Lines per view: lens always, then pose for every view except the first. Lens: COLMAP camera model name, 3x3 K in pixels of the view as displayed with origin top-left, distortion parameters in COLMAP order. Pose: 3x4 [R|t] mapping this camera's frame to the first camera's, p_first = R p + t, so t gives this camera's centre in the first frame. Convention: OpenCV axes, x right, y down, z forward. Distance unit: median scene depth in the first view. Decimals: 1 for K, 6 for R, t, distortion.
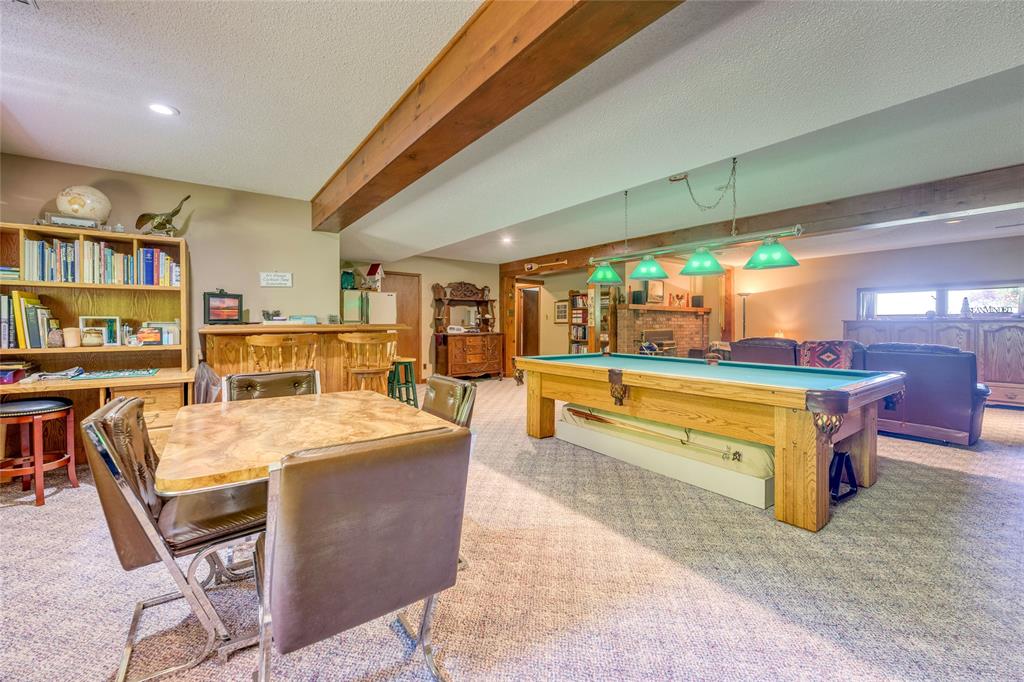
lens RADIAL K [[417.7, 0, 511.3], [0, 417.7, 330.4], [0, 0, 1]] dist [-0.012065, -0.000155]
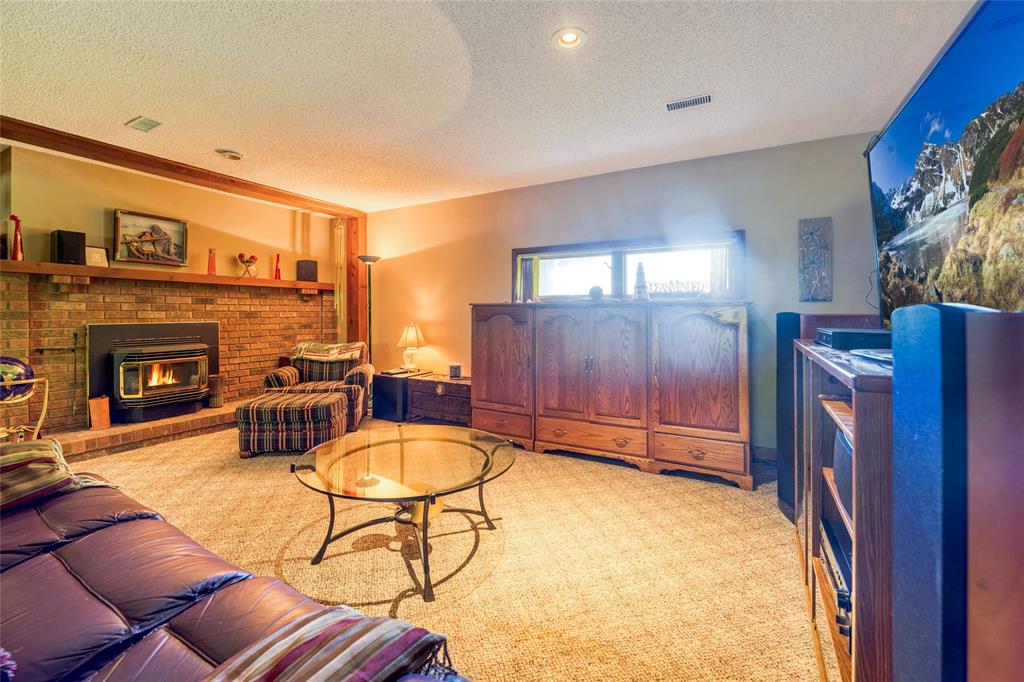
lens RADIAL K [[417.7, 0, 522.9], [0, 417.7, 313.6], [0, 0, 1]] dist [-0.012065, -0.000155]
pose [[0.902305, -0.000572, 0.431098, 0.505396], [0.005028, 0.999945, -0.009198, -0.004925], [-0.431070, 0.010467, 0.902258, 0.394746]]
